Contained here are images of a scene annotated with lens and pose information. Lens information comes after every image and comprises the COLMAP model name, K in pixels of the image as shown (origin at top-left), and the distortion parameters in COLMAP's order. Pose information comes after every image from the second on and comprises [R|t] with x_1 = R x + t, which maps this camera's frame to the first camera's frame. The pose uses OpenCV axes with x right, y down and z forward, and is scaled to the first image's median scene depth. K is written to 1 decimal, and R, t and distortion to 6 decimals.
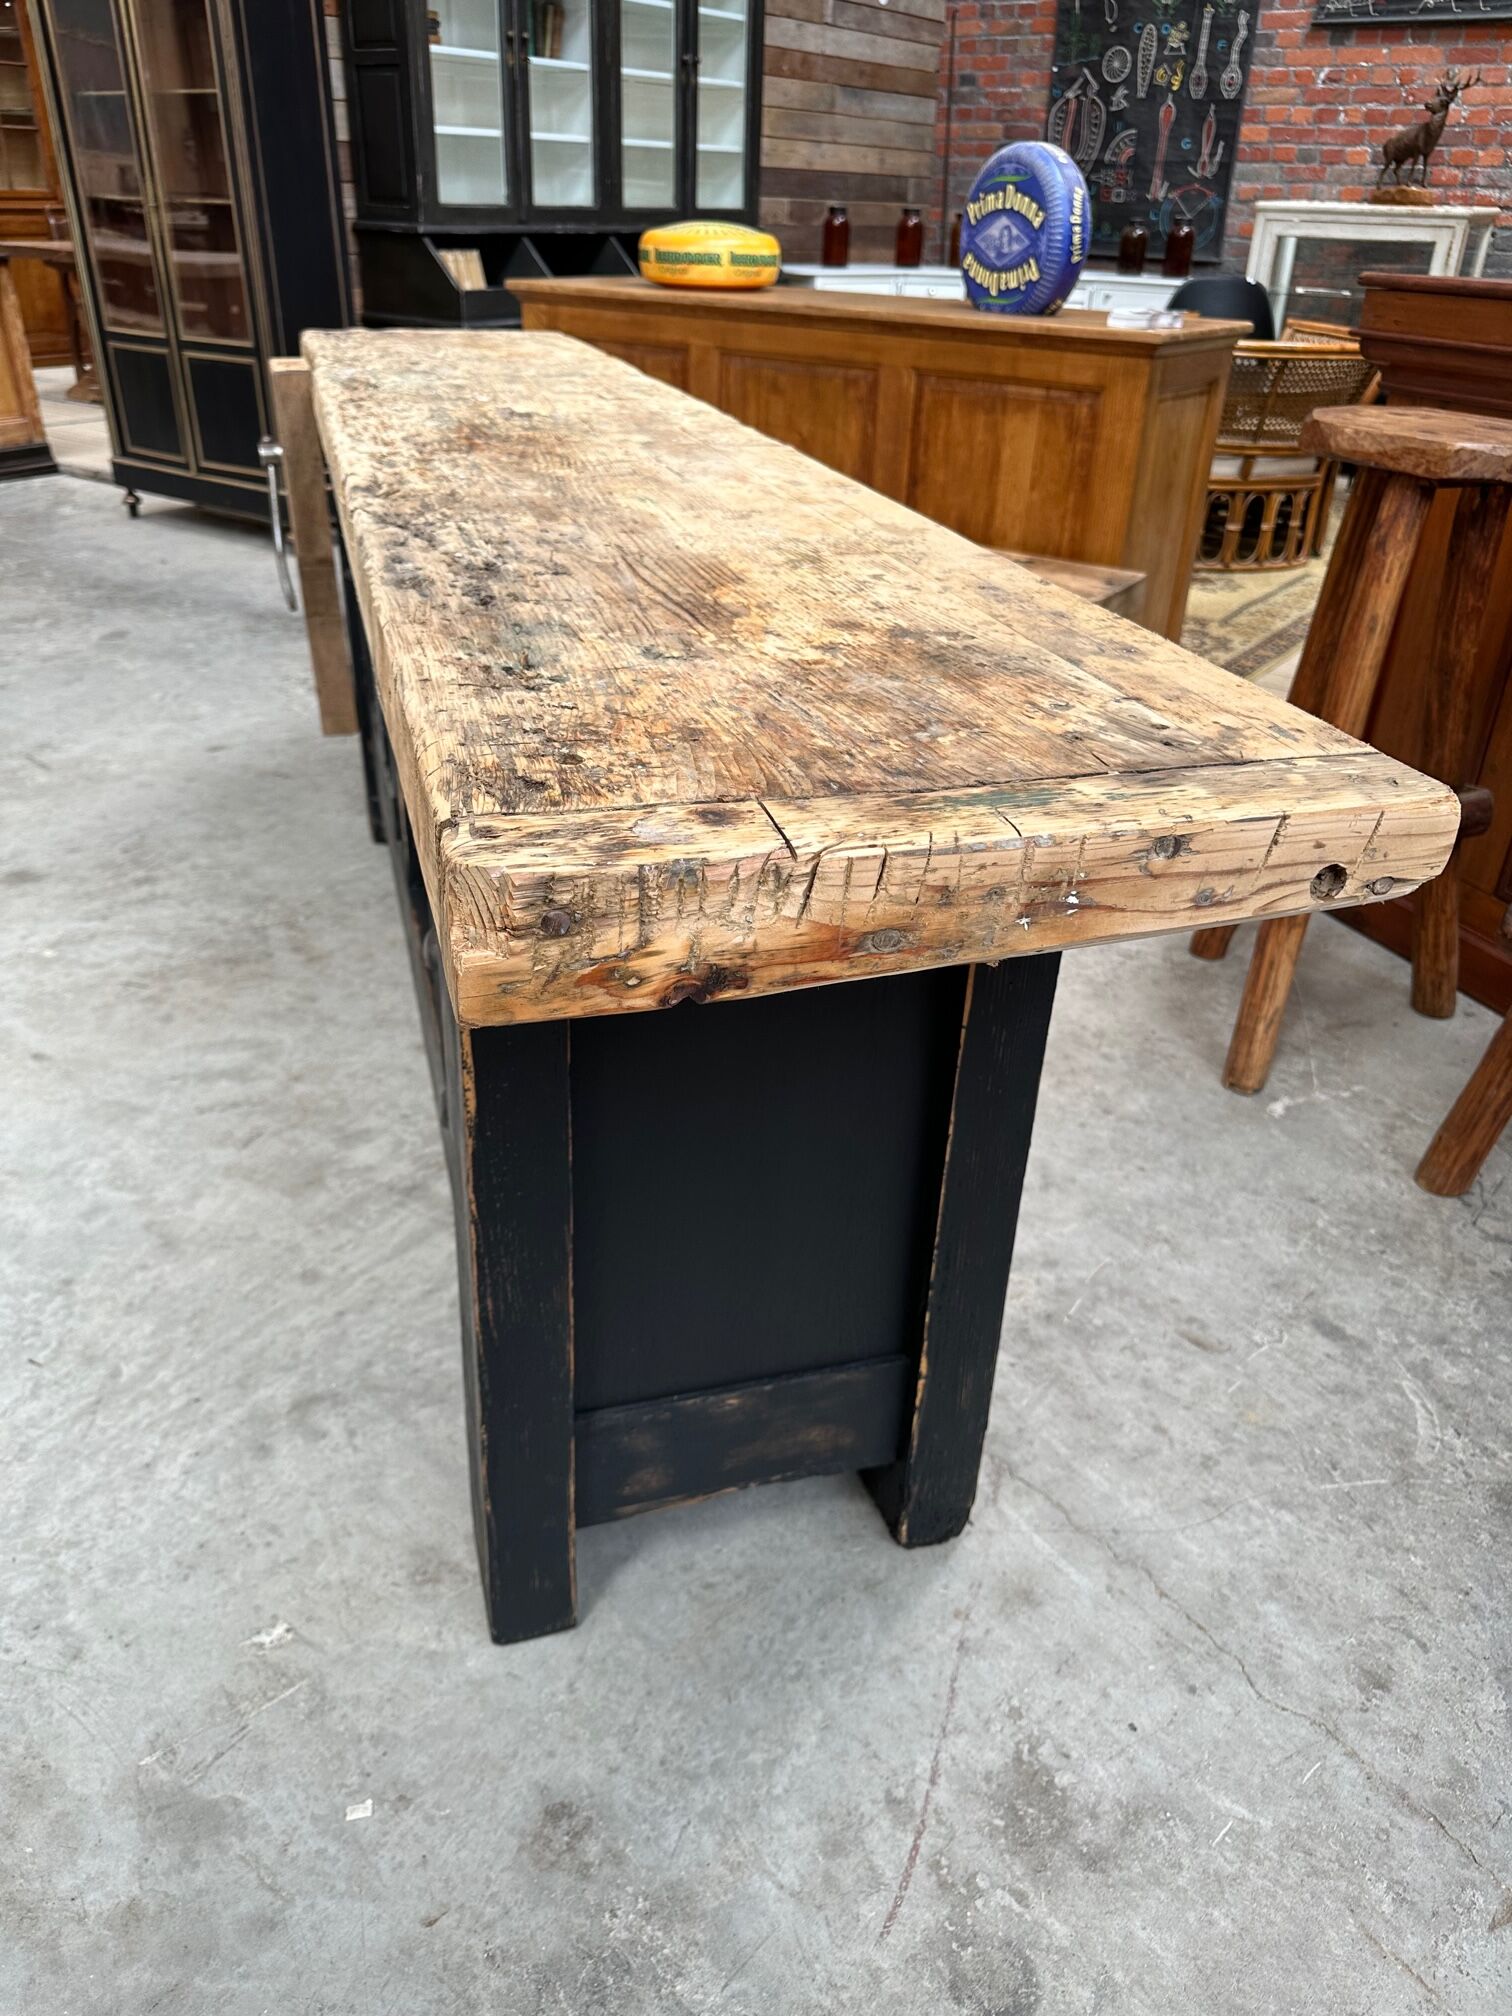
lens RADIAL K [[1436.6, 0, 745.2], [0, 1436.6, 997.7], [0, 0, 1]] dist [0.008723, -0.012377]
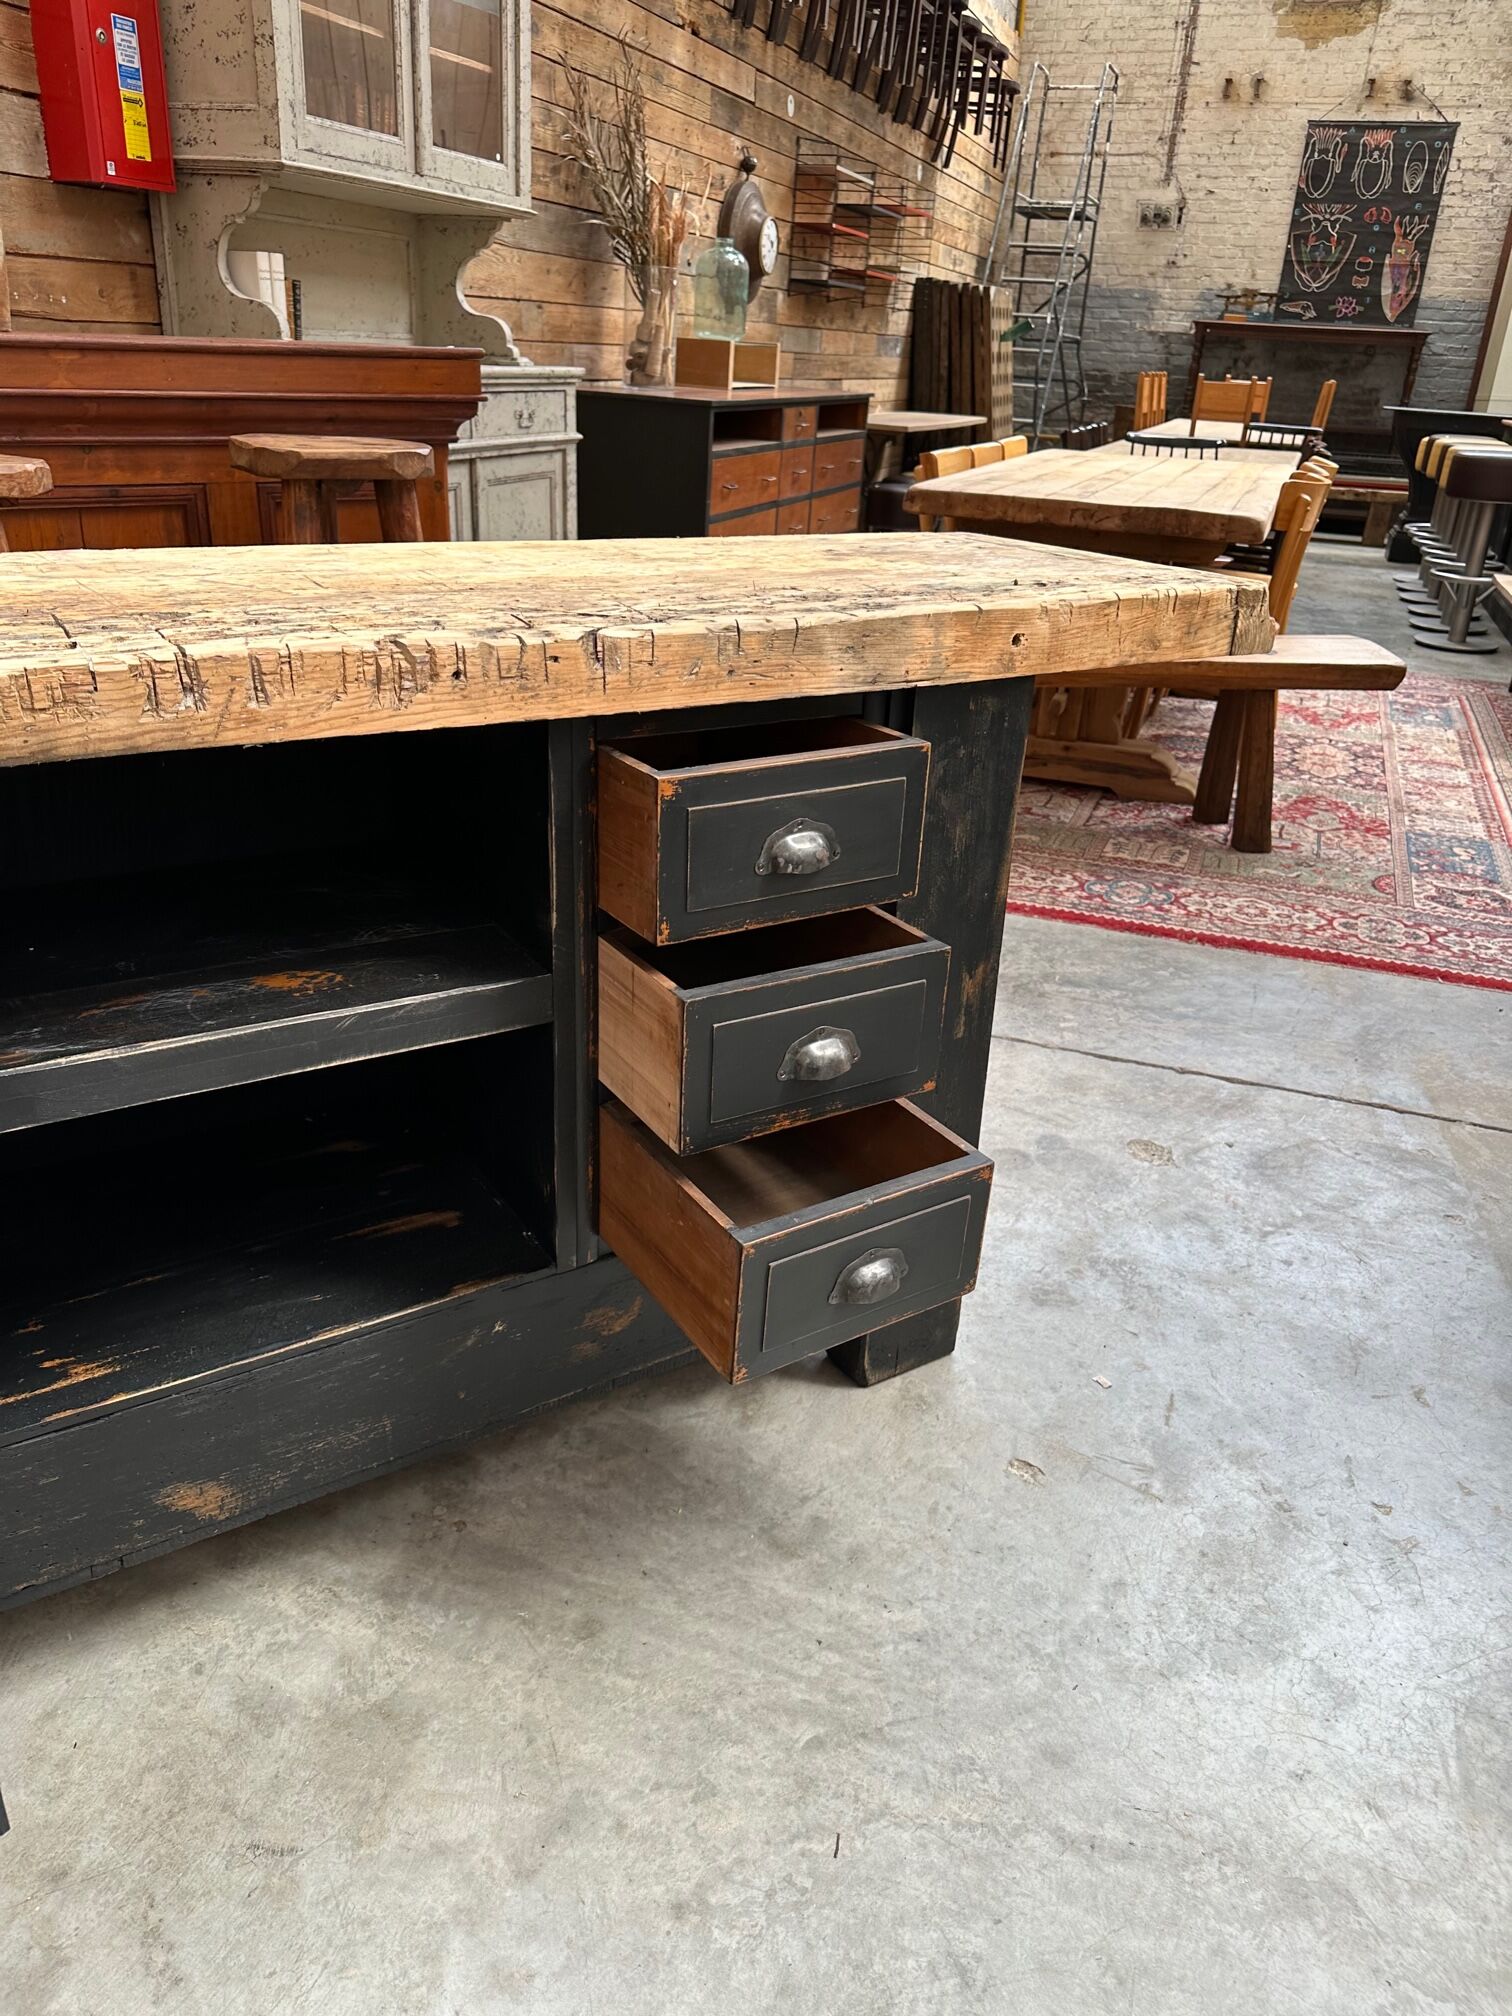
lens RADIAL K [[1436.6, 0, 745.2], [0, 1436.6, 997.7], [0, 0, 1]] dist [0.008723, -0.012377]
pose [[-0.267391, -0.434519, 0.860056, -1.082598], [0.420893, 0.750239, 0.509892, -0.545805], [-0.866805, 0.498332, -0.017722, 0.980170]]
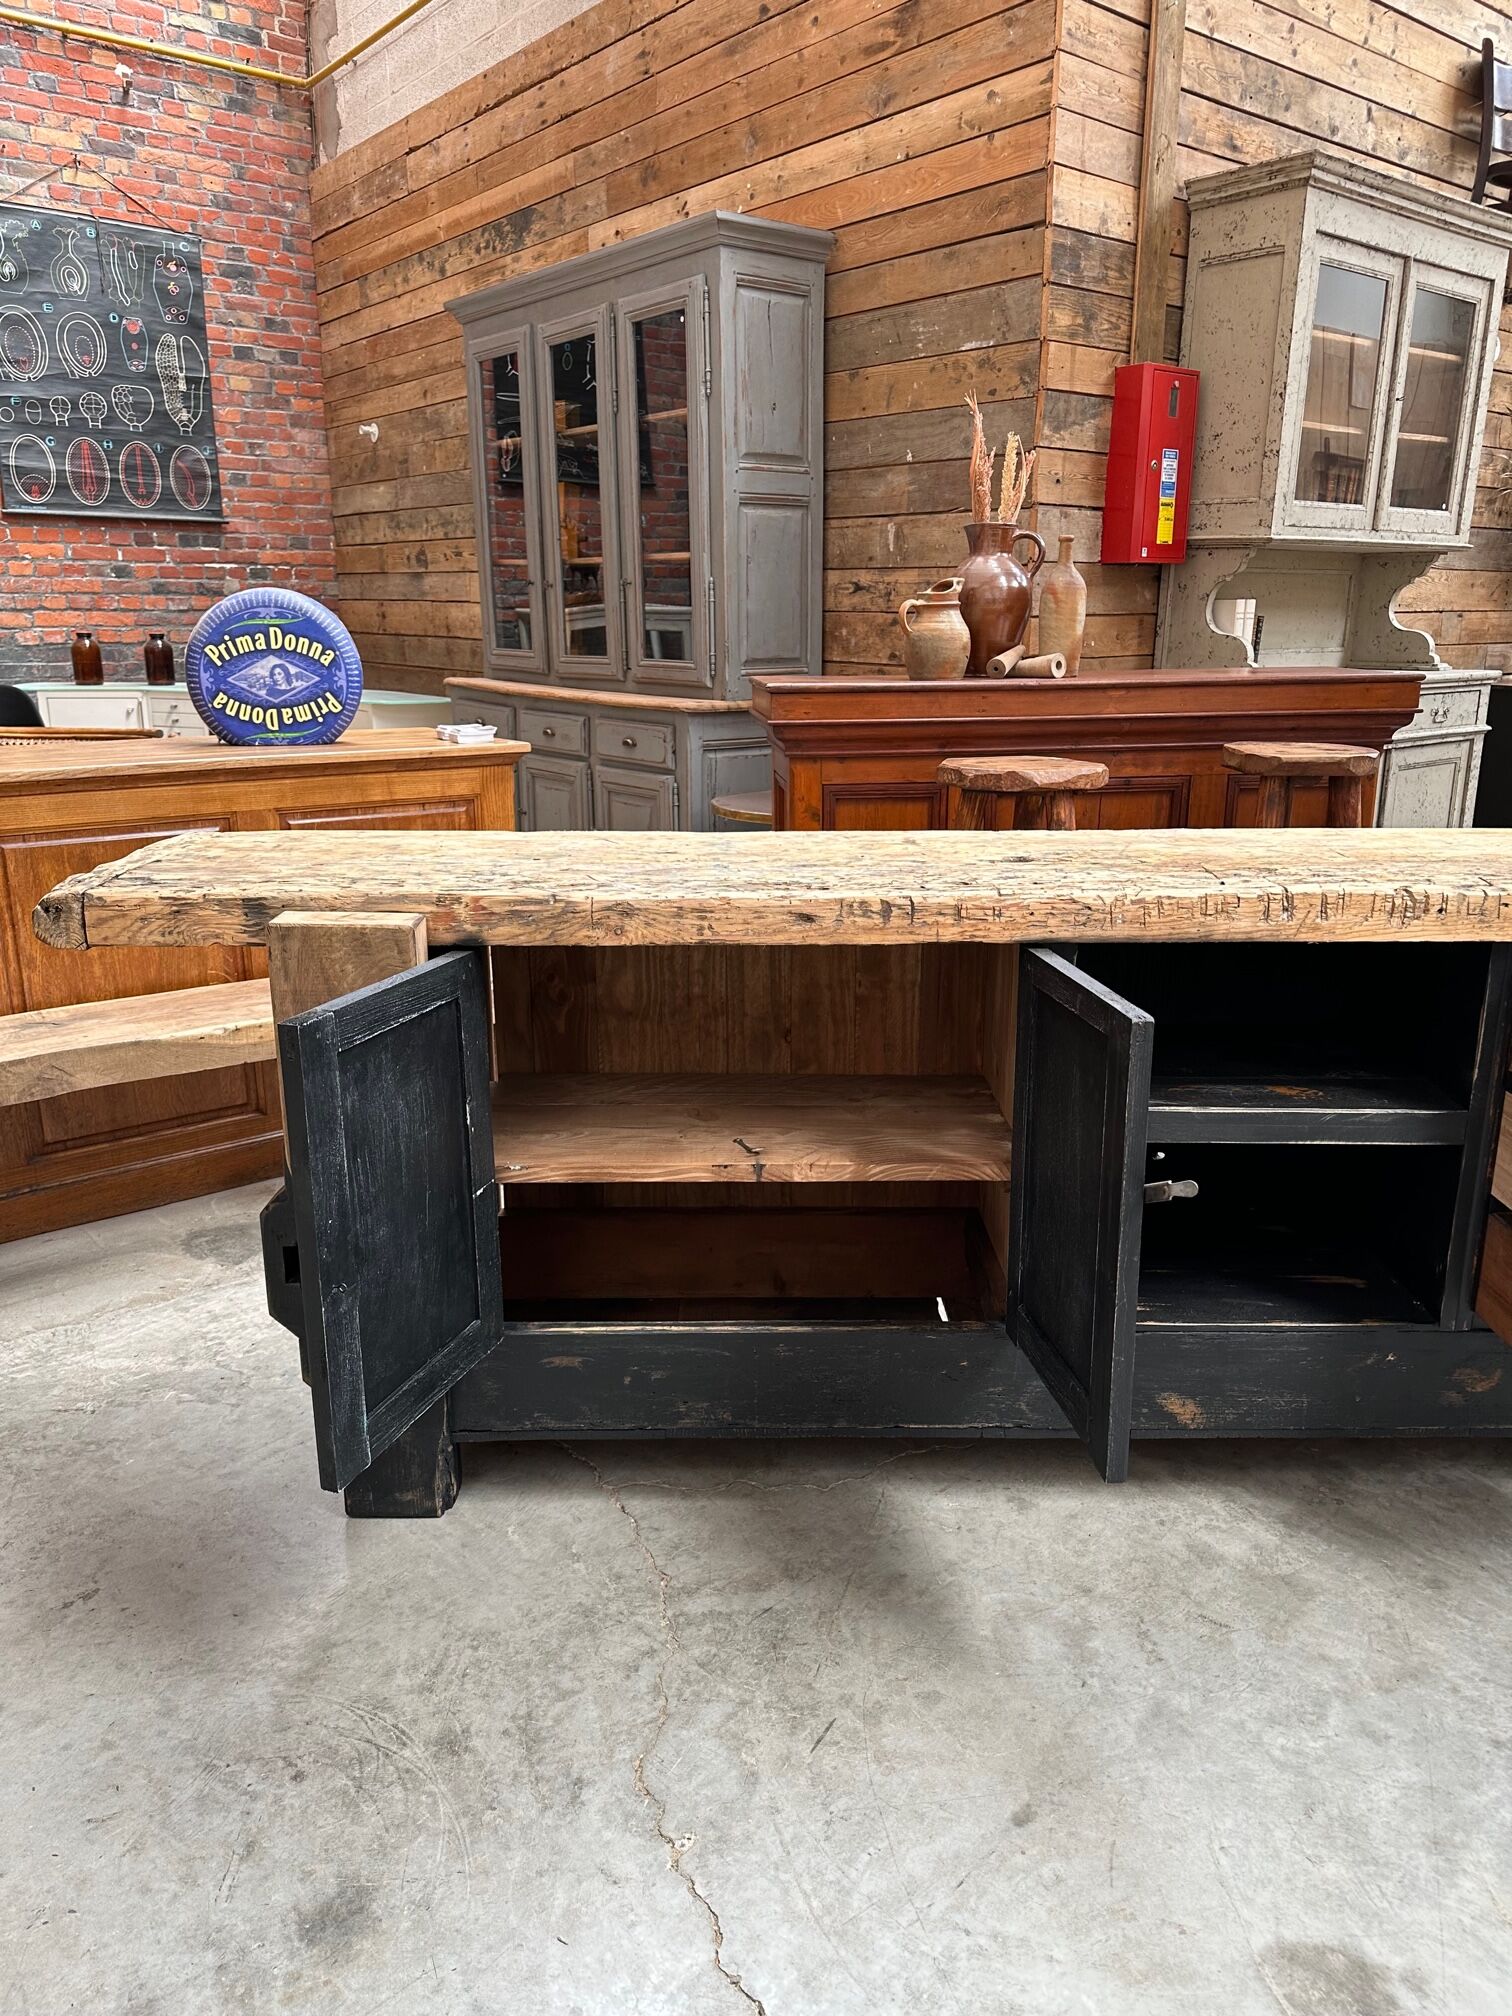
lens RADIAL K [[1418.7, 0, 766.5], [0, 1418.7, 1003.5], [0, 0, 1]] dist [0.057420, -0.076975]
pose [[0.271795, -0.285704, 0.918967, -1.676296], [0.473620, 0.870976, 0.130705, -0.731862], [-0.837742, 0.399717, 0.372042, 1.077064]]
